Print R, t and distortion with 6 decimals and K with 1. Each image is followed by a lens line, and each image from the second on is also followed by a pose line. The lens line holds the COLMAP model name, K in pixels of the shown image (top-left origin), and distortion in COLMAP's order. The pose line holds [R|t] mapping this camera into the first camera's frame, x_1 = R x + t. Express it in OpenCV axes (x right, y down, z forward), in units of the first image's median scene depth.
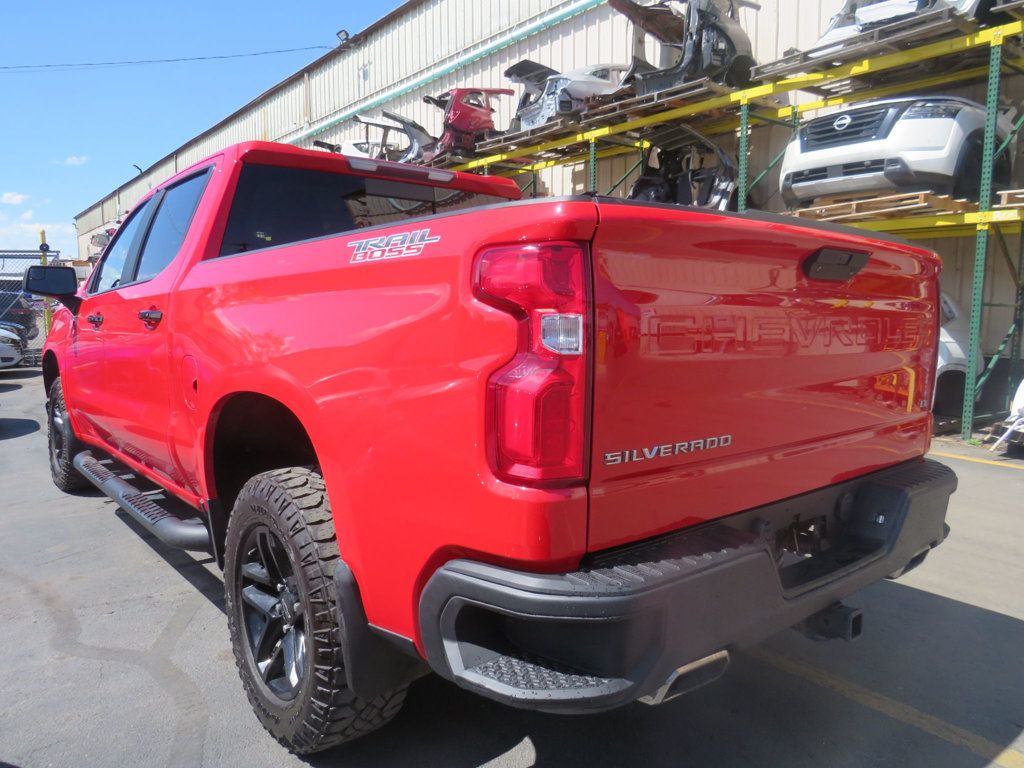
lens RADIAL K [[738.6, 0, 509.4], [0, 738.6, 384.0], [0, 0, 1]] dist [-0.010586, 0.005485]
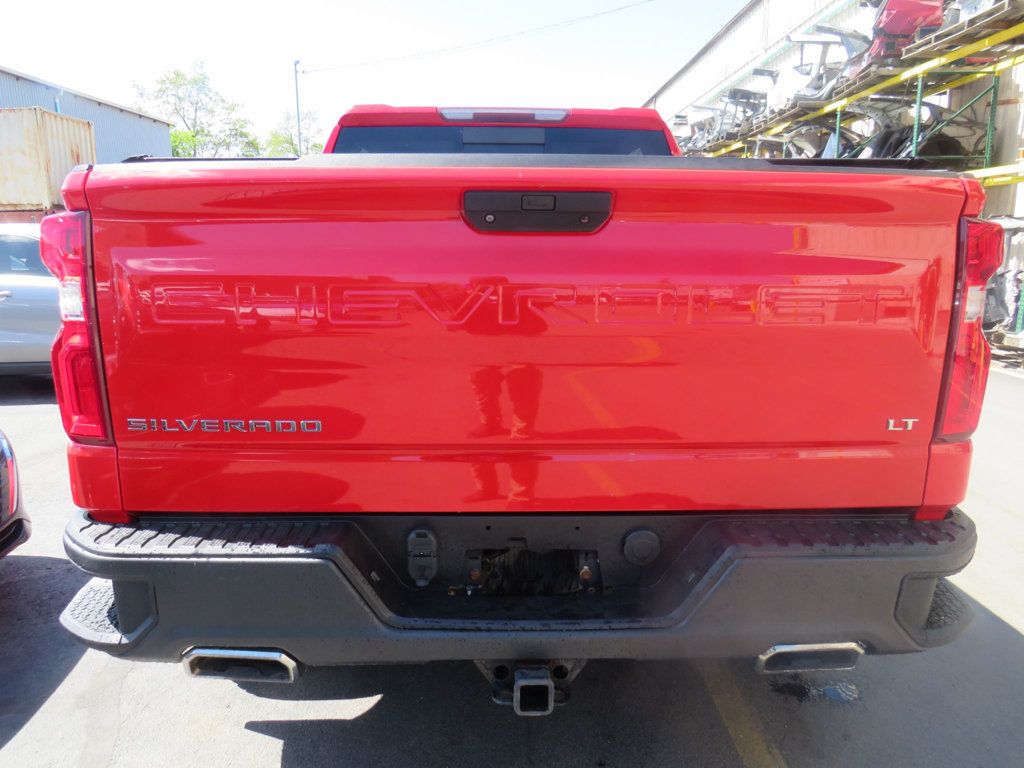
lens RADIAL K [[738.6, 0, 509.9], [0, 738.6, 387.1], [0, 0, 1]] dist [-0.010586, 0.005485]
pose [[0.776405, 0.121302, -0.618451, 0.156340], [-0.068278, 0.991716, 0.108797, -0.012451], [0.626525, -0.042244, 0.778256, 0.073275]]
